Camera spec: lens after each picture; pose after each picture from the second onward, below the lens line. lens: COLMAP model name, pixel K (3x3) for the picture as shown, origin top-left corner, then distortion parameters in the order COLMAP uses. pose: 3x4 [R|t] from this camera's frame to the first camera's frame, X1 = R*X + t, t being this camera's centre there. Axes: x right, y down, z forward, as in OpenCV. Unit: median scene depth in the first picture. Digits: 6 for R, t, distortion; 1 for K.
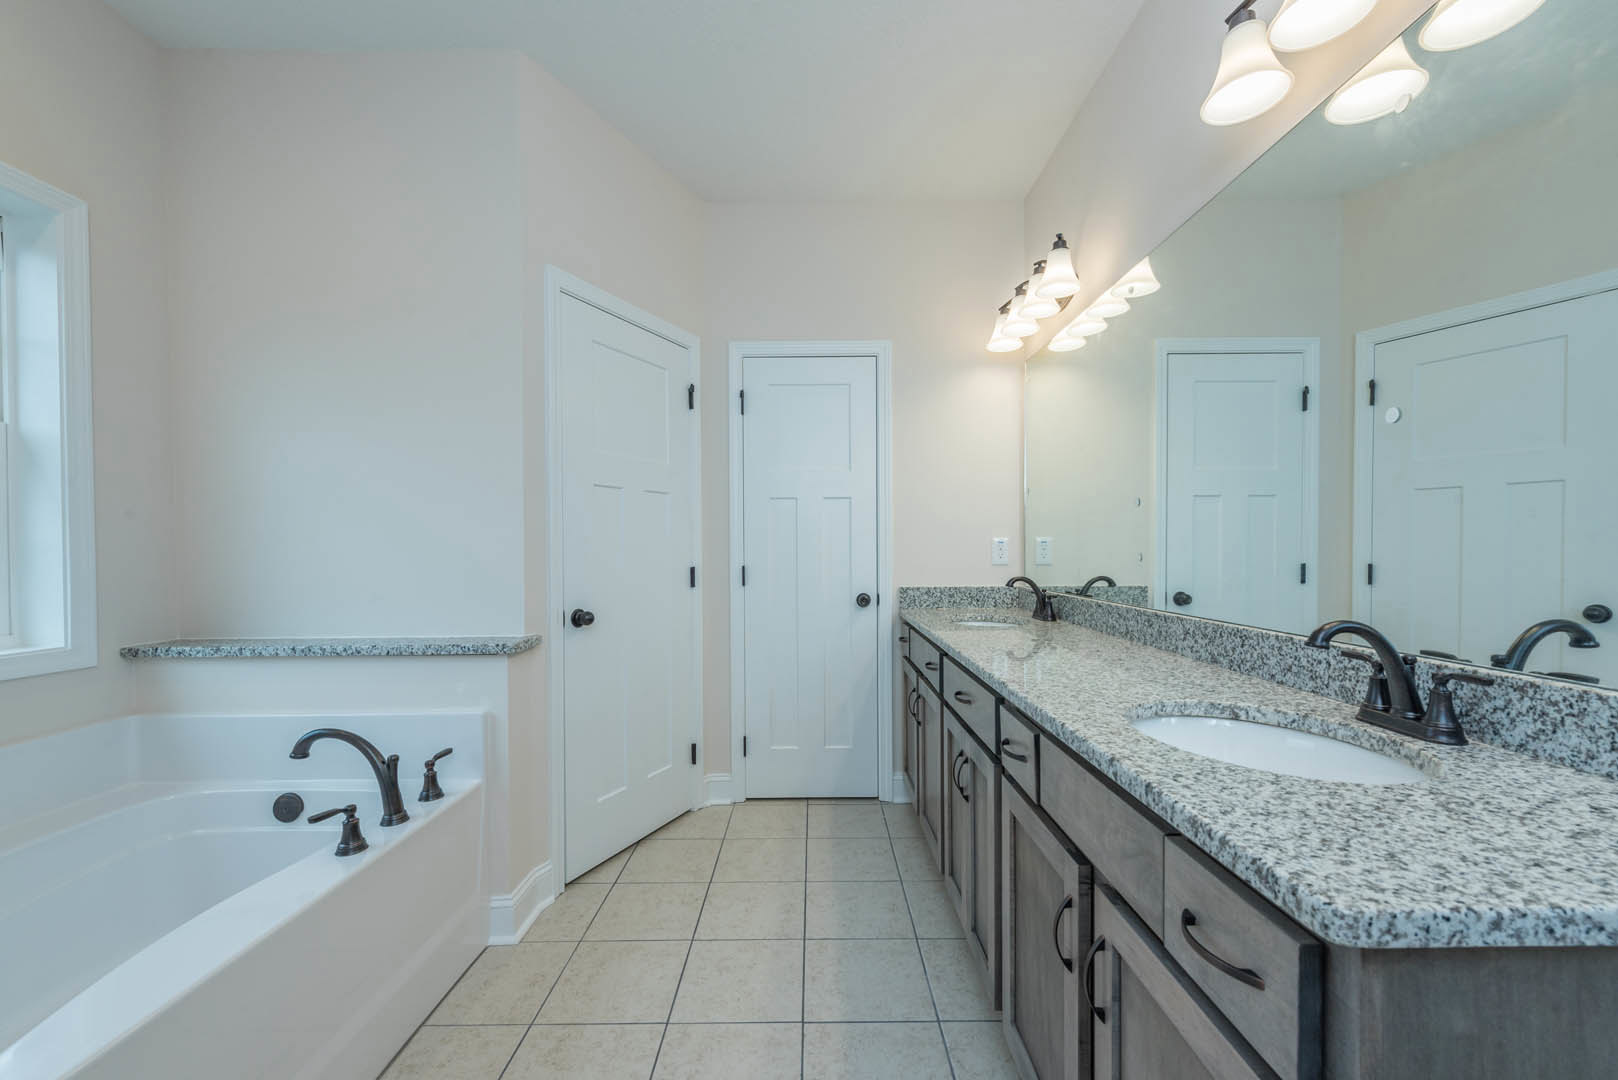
lens RADIAL K [[627.0, 0, 816.9], [0, 627.0, 546.2], [0, 0, 1]] dist [0.009508, -0.003105]
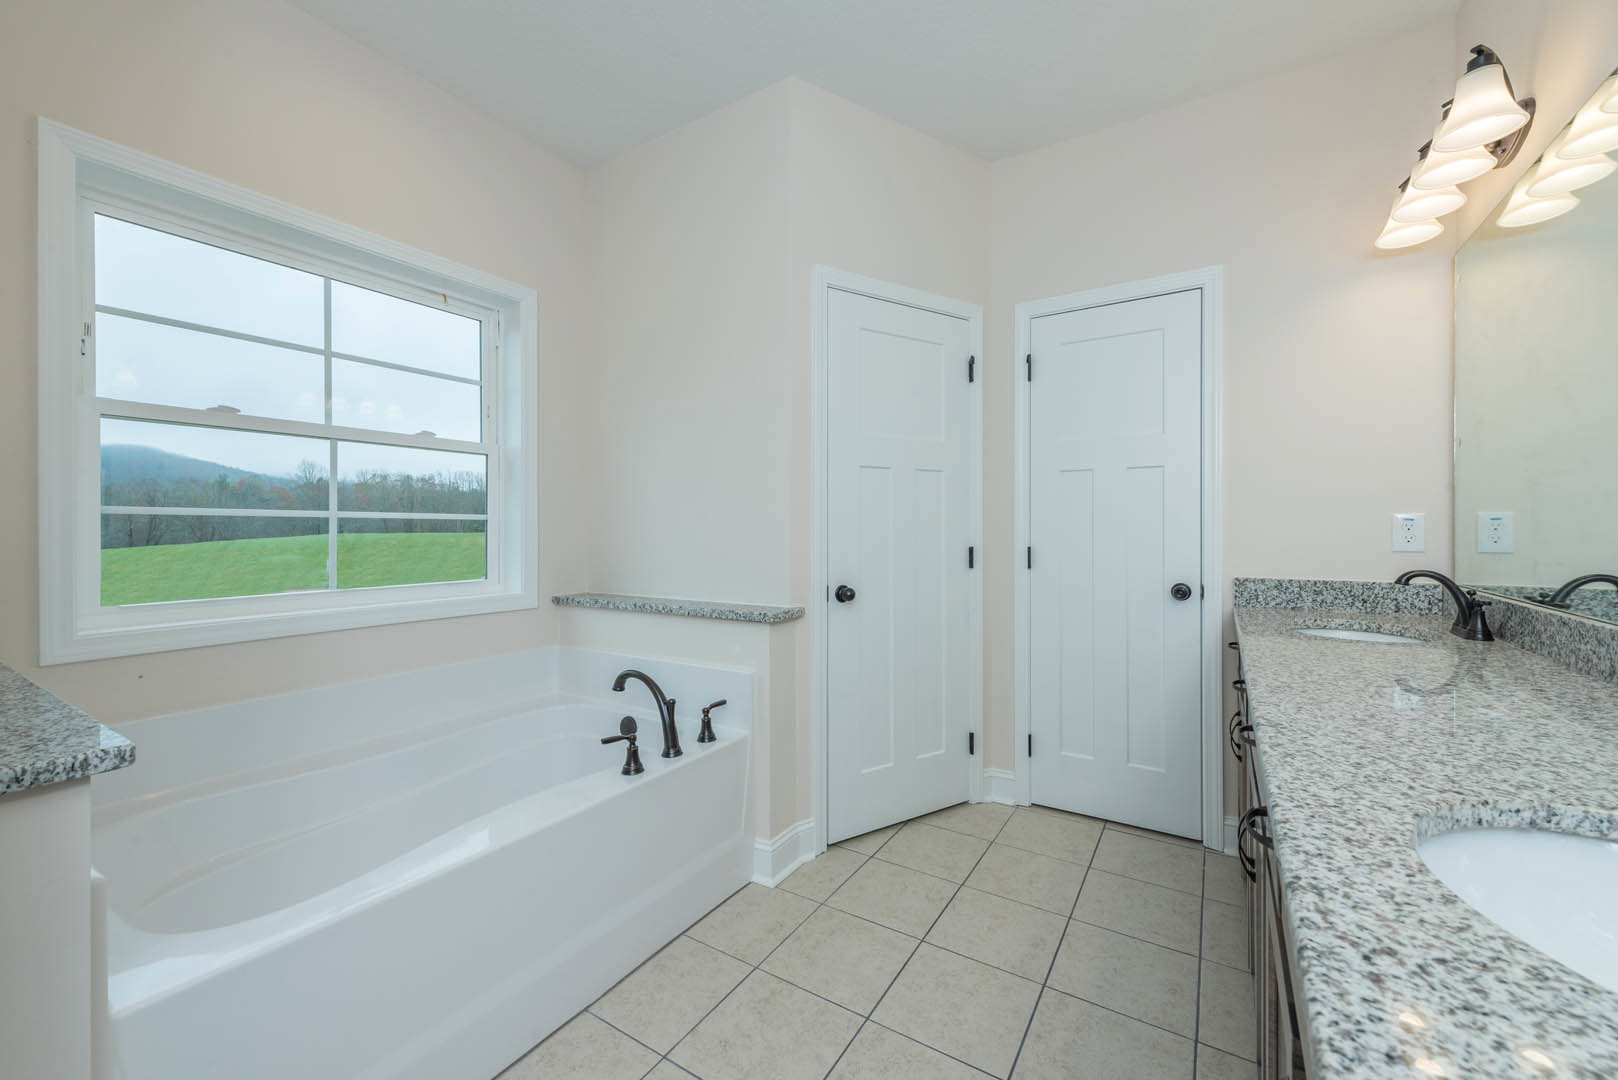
lens RADIAL K [[627.0, 0, 821.0], [0, 627.0, 518.7], [0, 0, 1]] dist [0.009508, -0.003105]
pose [[0.851669, -0.004832, -0.524058, 0.204063], [0.000338, 0.999962, -0.008671, -0.002190], [0.524080, 0.007207, 0.851638, 0.126236]]
